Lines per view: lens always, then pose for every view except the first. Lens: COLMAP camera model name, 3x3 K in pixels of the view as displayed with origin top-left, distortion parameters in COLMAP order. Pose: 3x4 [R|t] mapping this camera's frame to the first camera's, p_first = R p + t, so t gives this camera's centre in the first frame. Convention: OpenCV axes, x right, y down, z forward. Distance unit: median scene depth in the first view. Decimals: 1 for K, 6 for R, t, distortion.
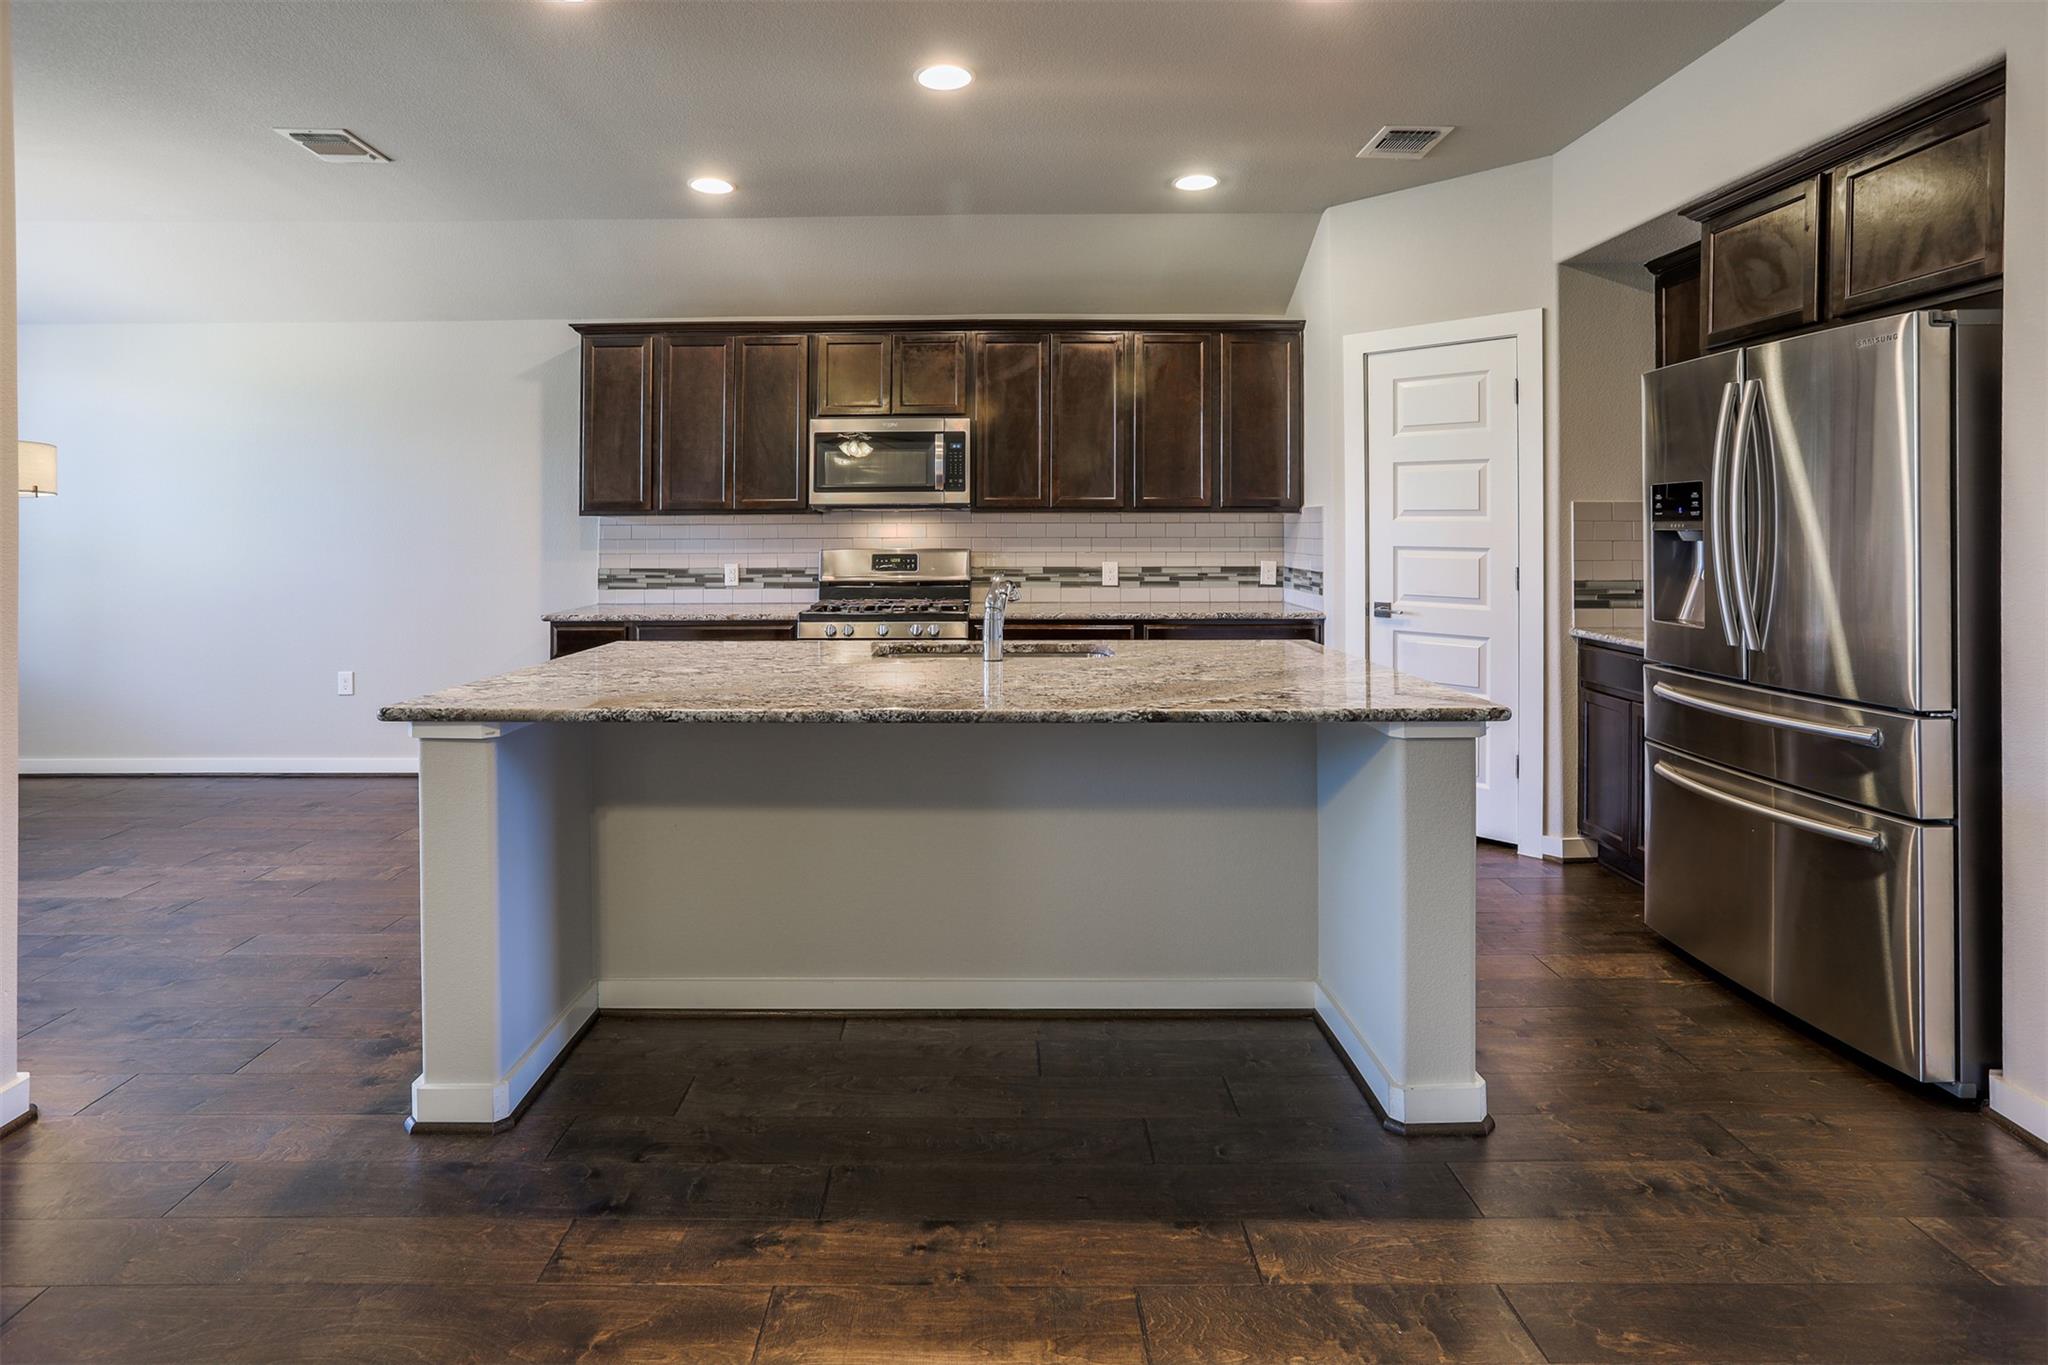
lens RADIAL K [[1019.5, 0, 1010.3], [0, 1019.5, 529.0], [0, 0, 1]] dist [-0.039452, 0.024322]
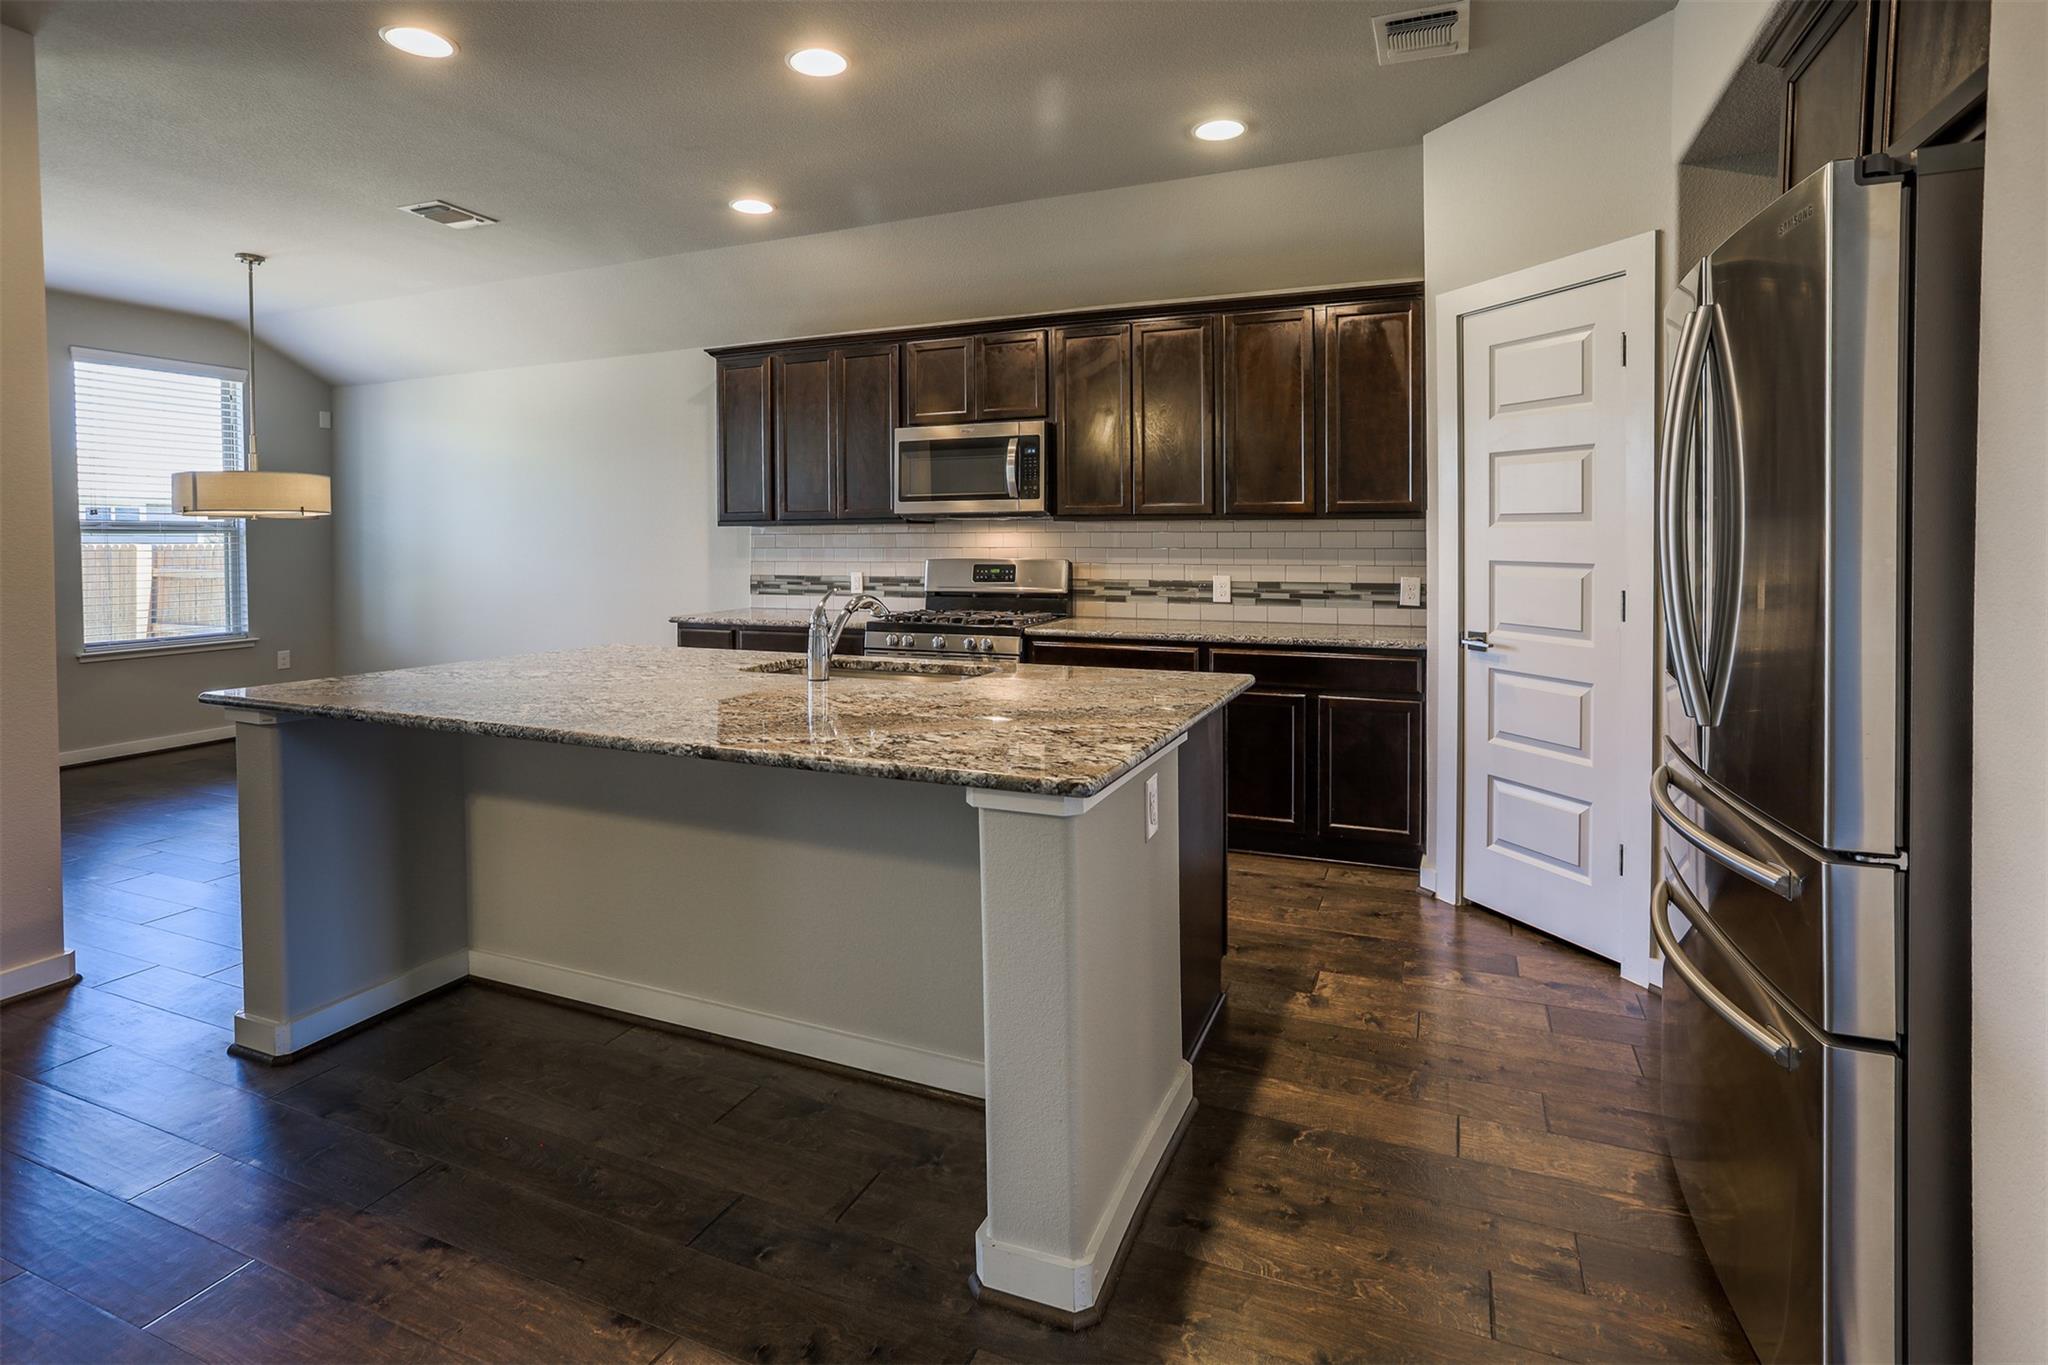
lens RADIAL K [[1019.5, 0, 1044.1], [0, 1019.5, 568.1], [0, 0, 1]] dist [-0.039452, 0.024322]
pose [[0.921234, 0.010938, -0.388856, 0.327405], [0.000803, 0.999549, 0.030018, -0.001008], [0.389009, -0.027966, 0.920809, 0.131719]]
